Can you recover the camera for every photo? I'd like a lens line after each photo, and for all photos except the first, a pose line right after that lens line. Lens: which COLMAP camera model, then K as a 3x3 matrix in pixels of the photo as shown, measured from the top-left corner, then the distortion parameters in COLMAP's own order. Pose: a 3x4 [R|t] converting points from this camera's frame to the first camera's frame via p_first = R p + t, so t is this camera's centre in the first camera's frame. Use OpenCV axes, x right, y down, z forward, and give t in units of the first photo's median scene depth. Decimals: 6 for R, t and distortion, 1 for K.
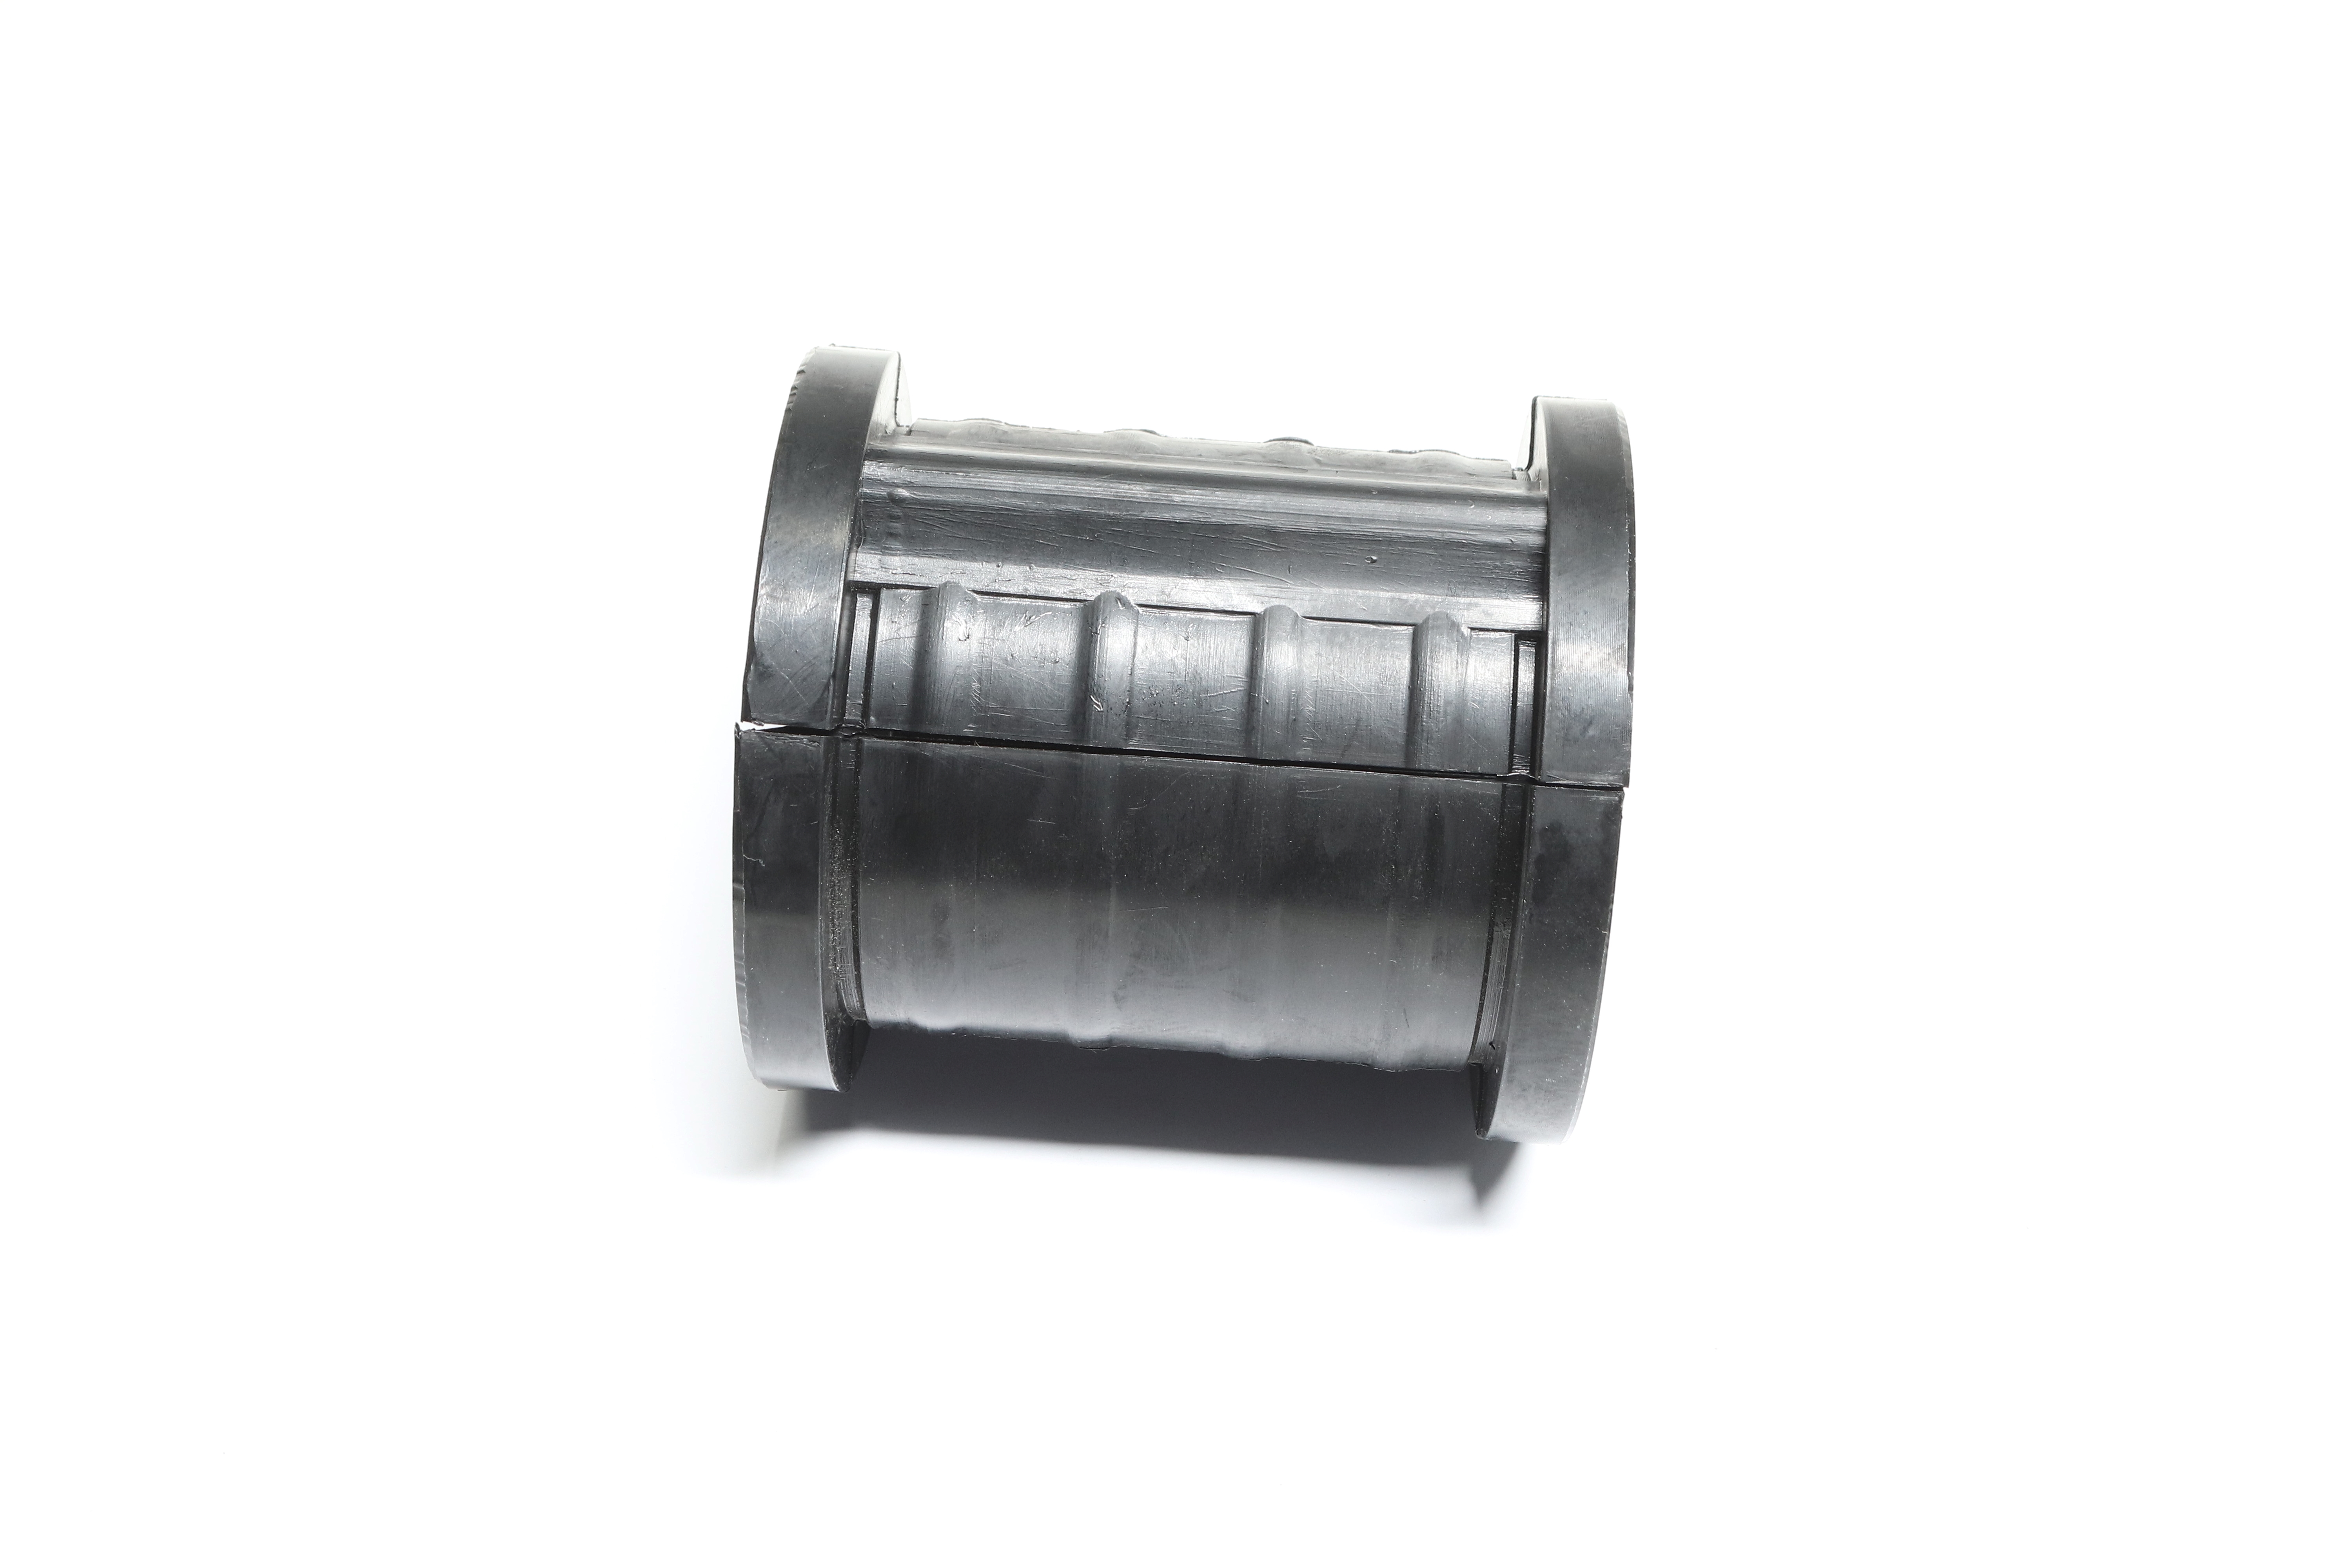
lens RADIAL K [[3688.7, 0, 1176.0], [0, 3688.7, 784.0], [0, 0, 1]] dist [-0.004338, -0.003459]
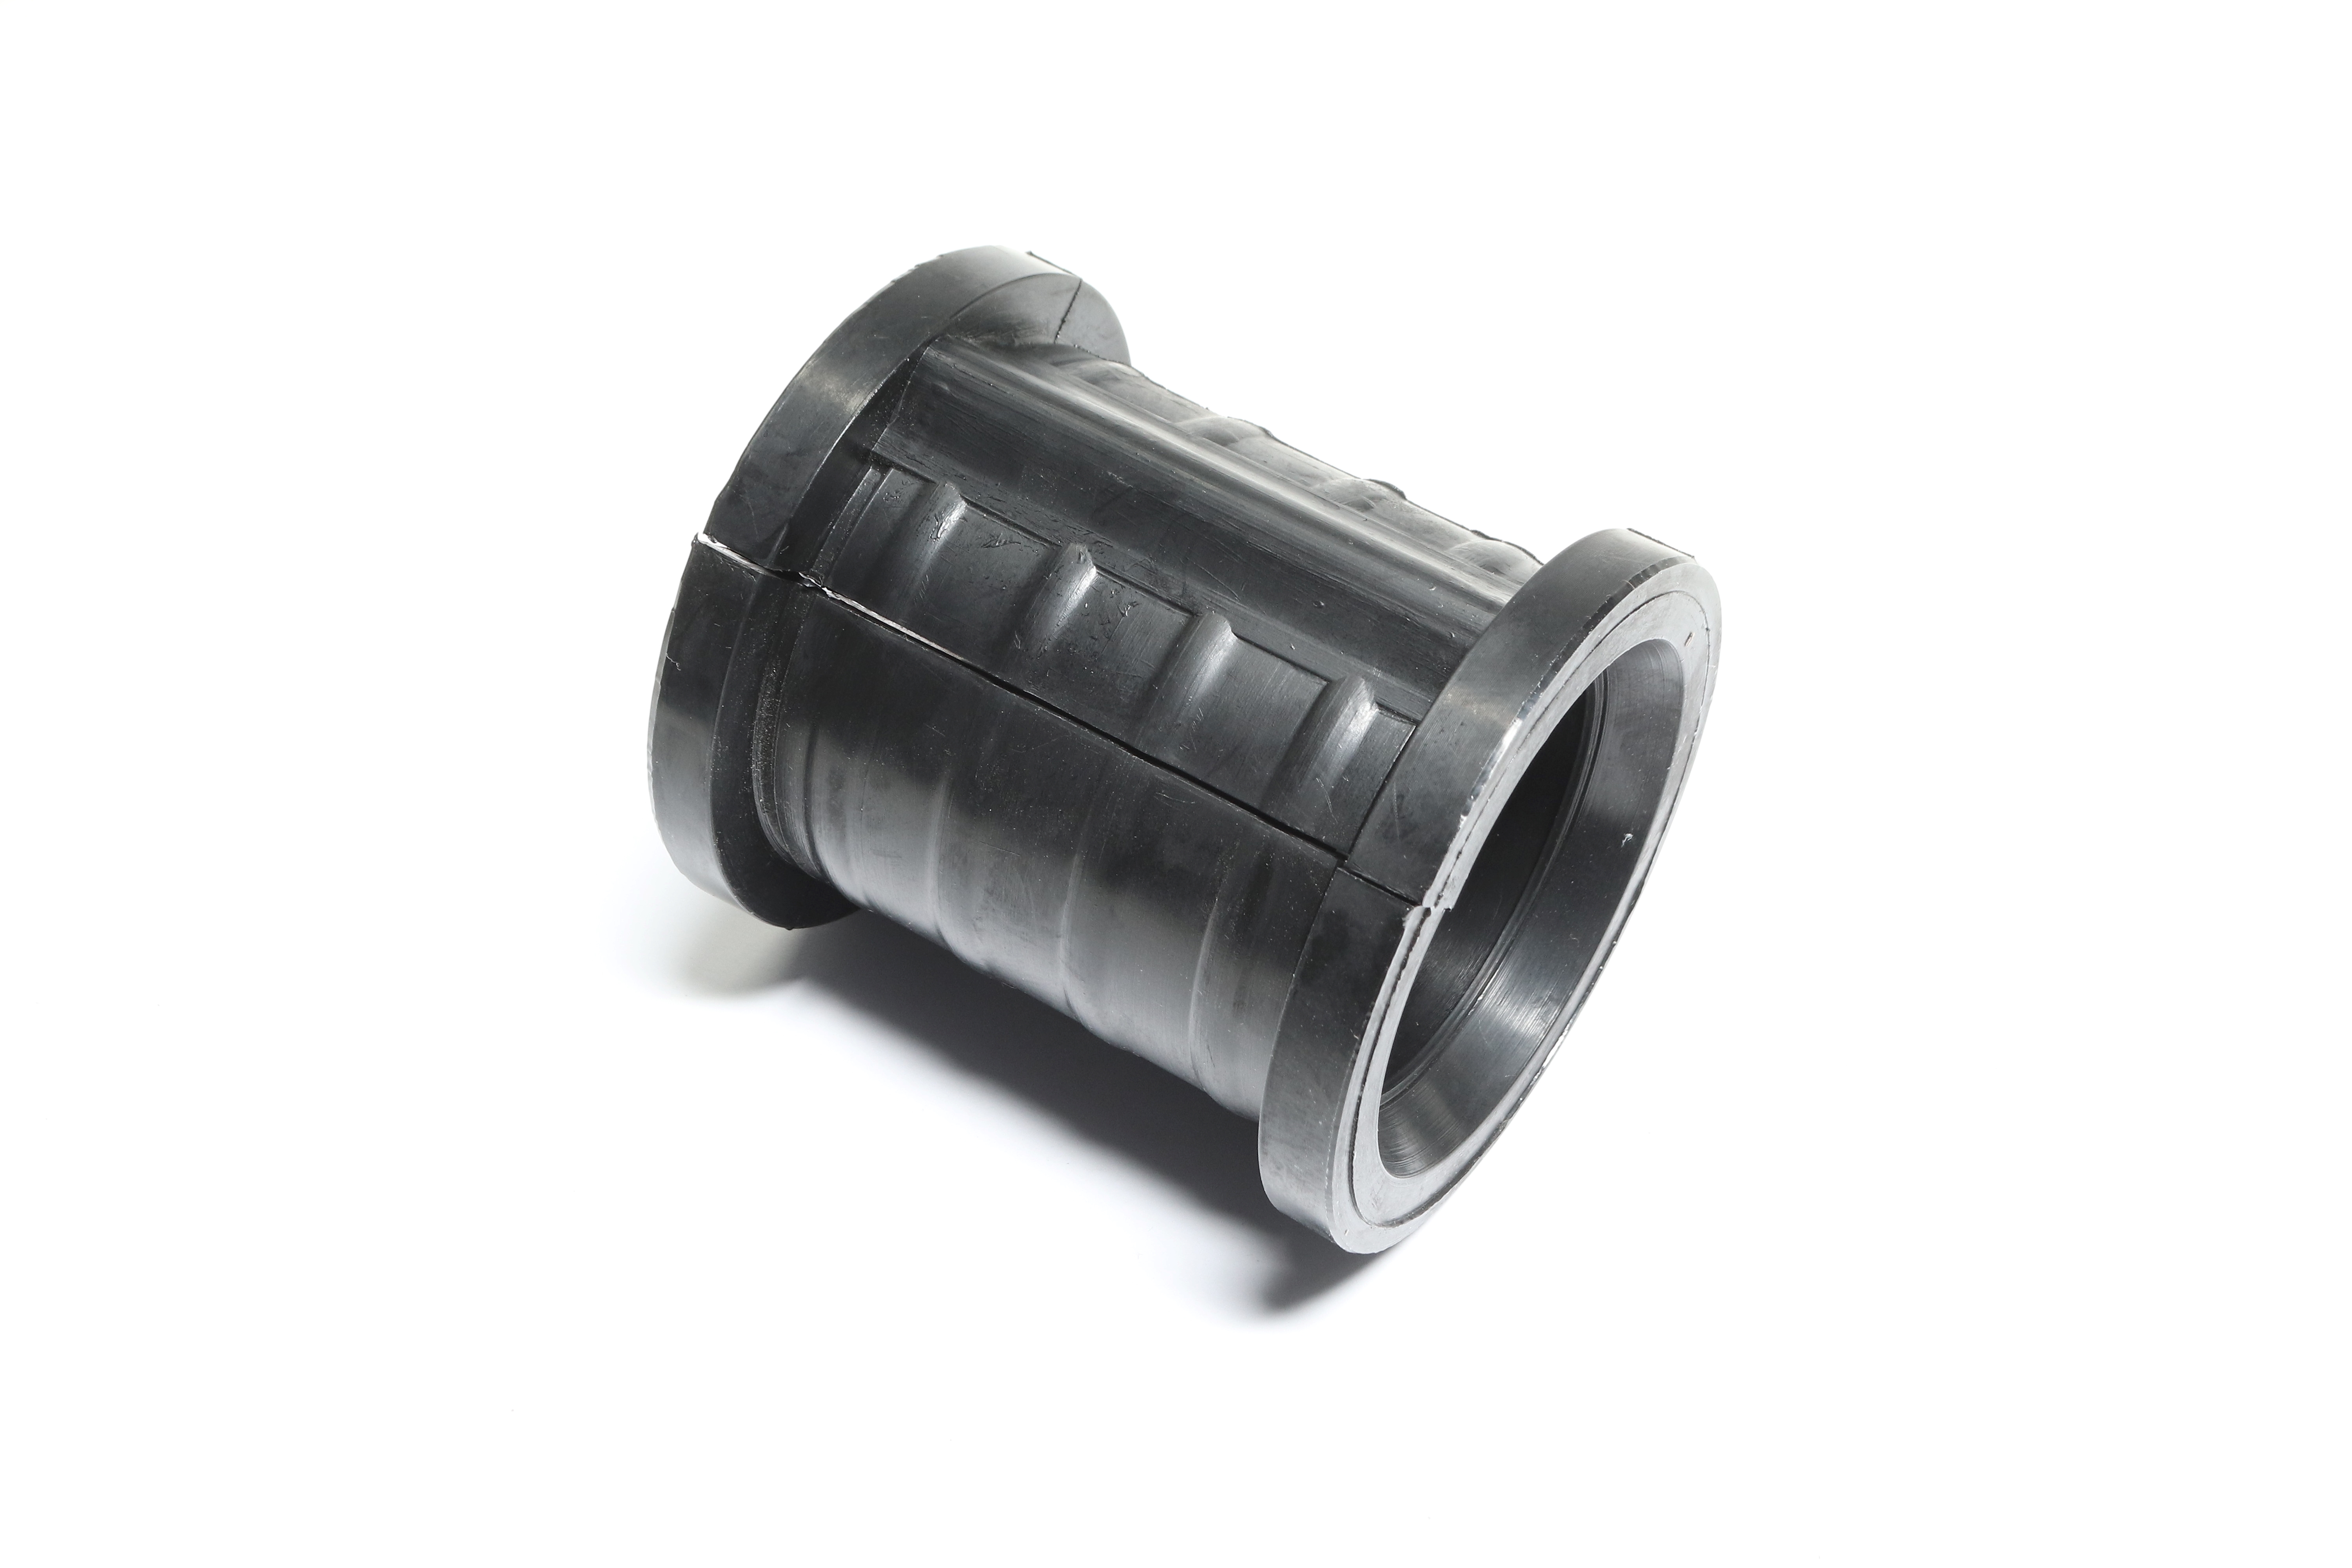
lens RADIAL K [[3688.7, 0, 1176.0], [0, 3688.7, 784.0], [0, 0, 1]] dist [-0.004338, -0.003459]
pose [[0.853188, 0.360654, -0.376827, 0.411746], [-0.366367, 0.928584, 0.059226, -0.060963], [0.371276, 0.087526, 0.924388, 0.078068]]
